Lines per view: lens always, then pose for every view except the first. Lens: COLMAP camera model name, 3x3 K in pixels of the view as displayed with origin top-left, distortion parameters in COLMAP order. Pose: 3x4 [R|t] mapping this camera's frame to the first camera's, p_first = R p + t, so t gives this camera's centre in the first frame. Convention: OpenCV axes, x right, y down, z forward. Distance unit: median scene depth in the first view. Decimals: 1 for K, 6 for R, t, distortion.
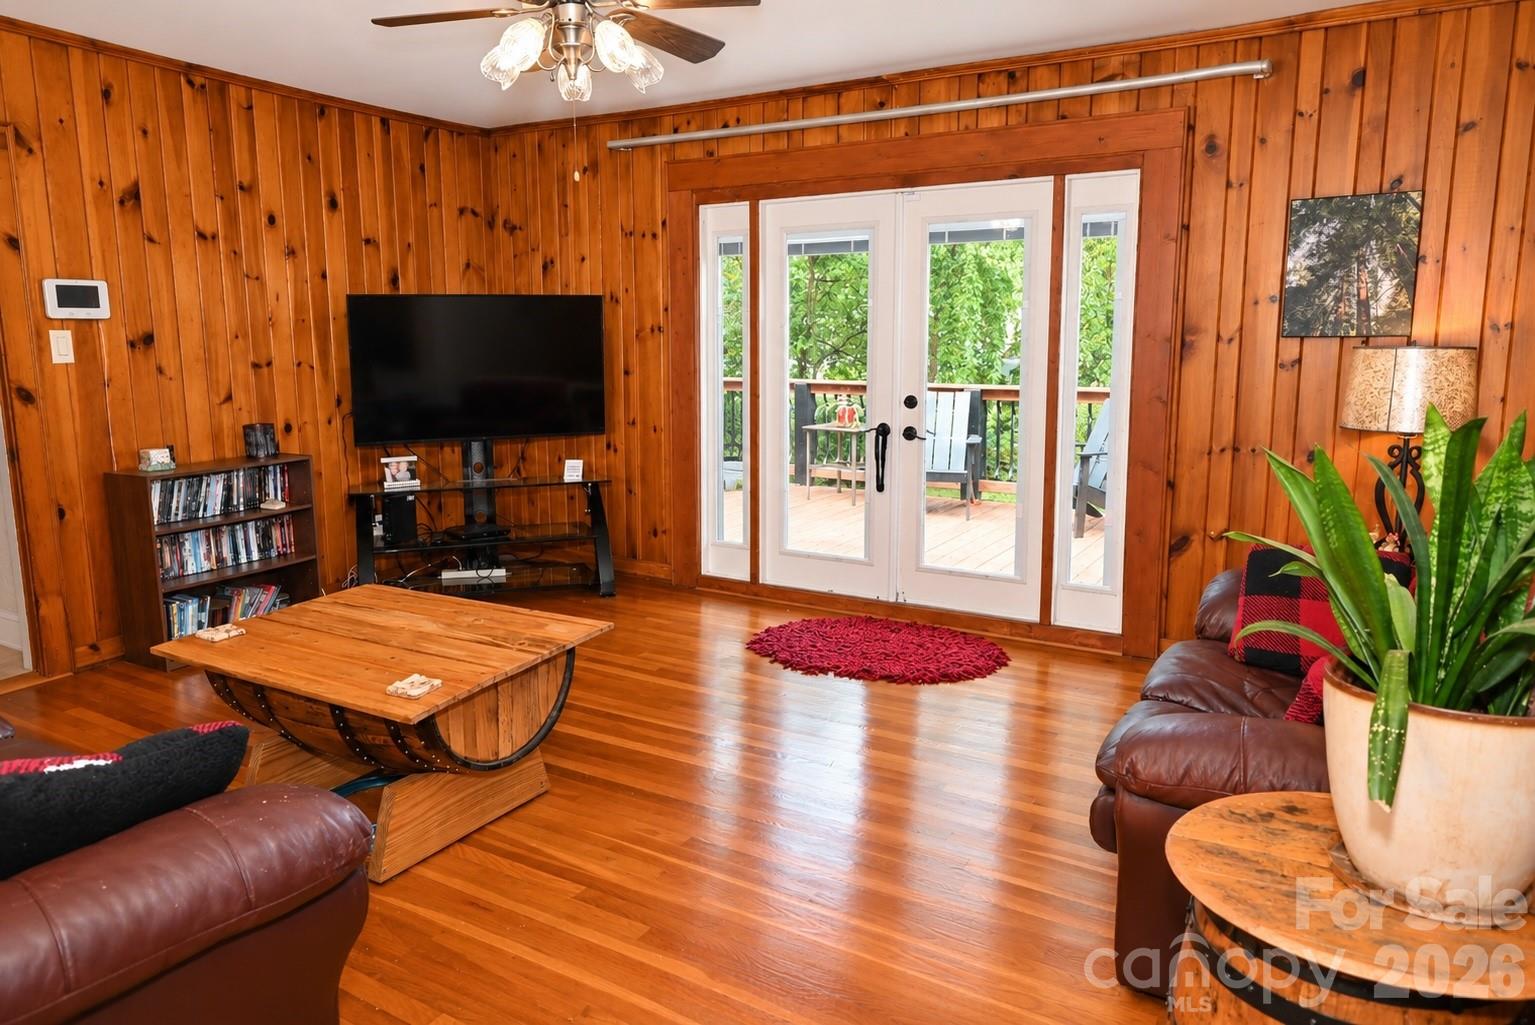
lens RADIAL K [[1063.6, 0, 767.5], [0, 1063.6, 512.5], [0, 0, 1]] dist [0.000655, 0.001269]
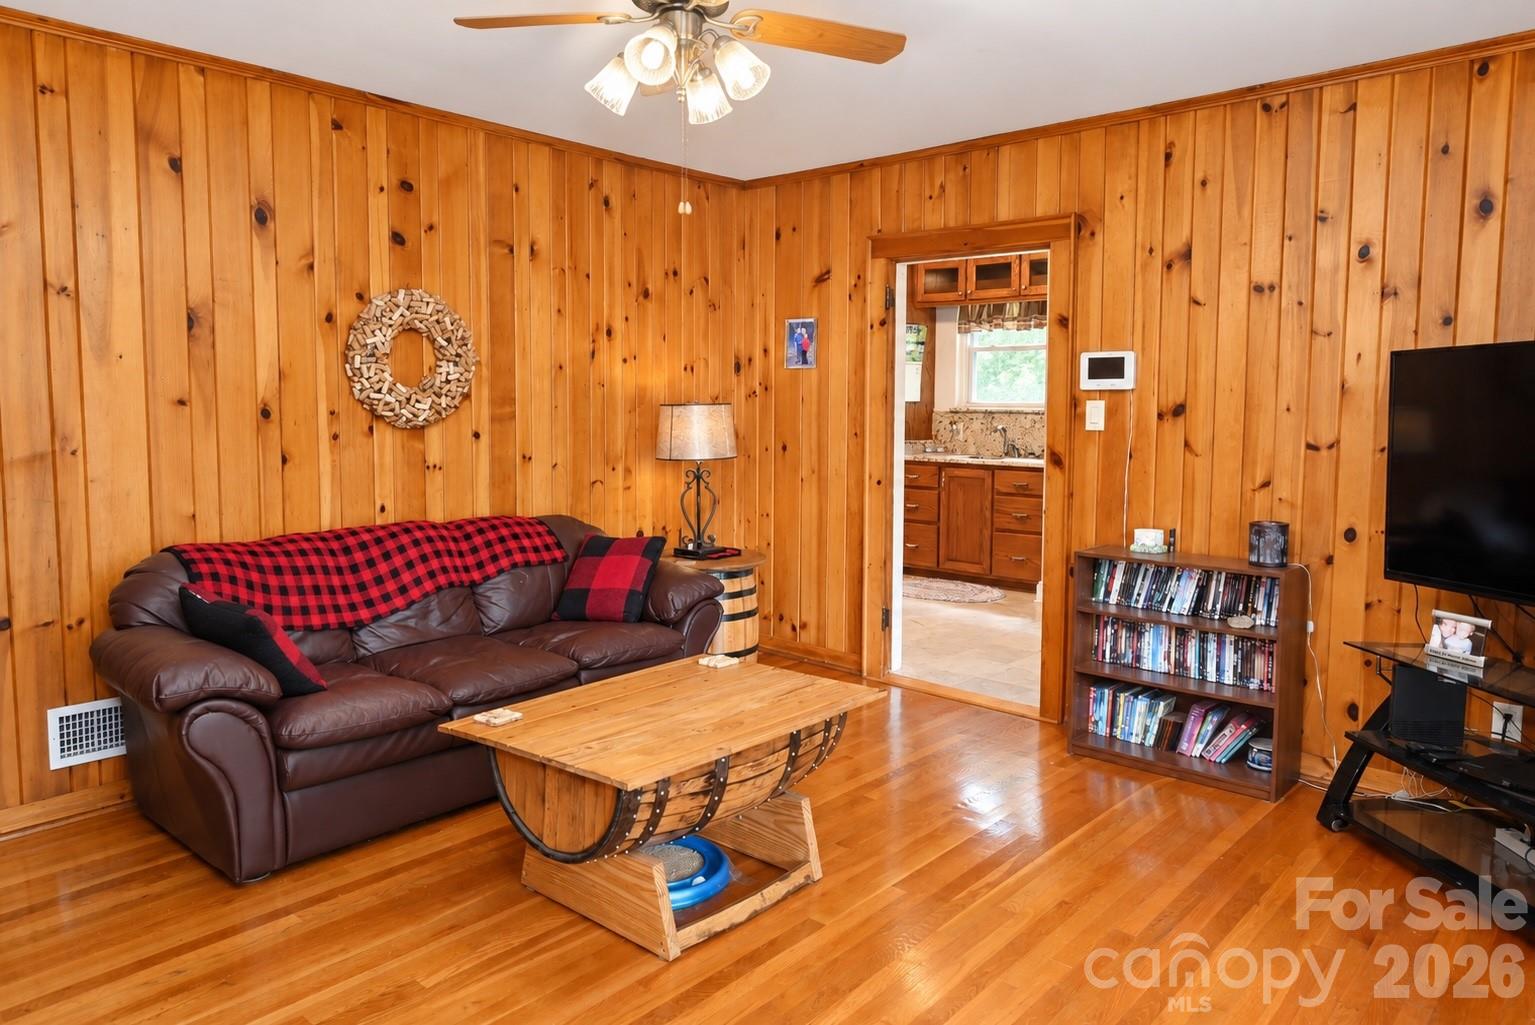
lens RADIAL K [[1063.6, 0, 767.5], [0, 1063.6, 512.5], [0, 0, 1]] dist [0.000655, 0.001269]
pose [[-0.245985, 0.114464, -0.962491, 0.388996], [-0.159707, 0.974644, 0.156726, -0.161789], [0.956026, 0.192268, -0.221468, 0.866706]]
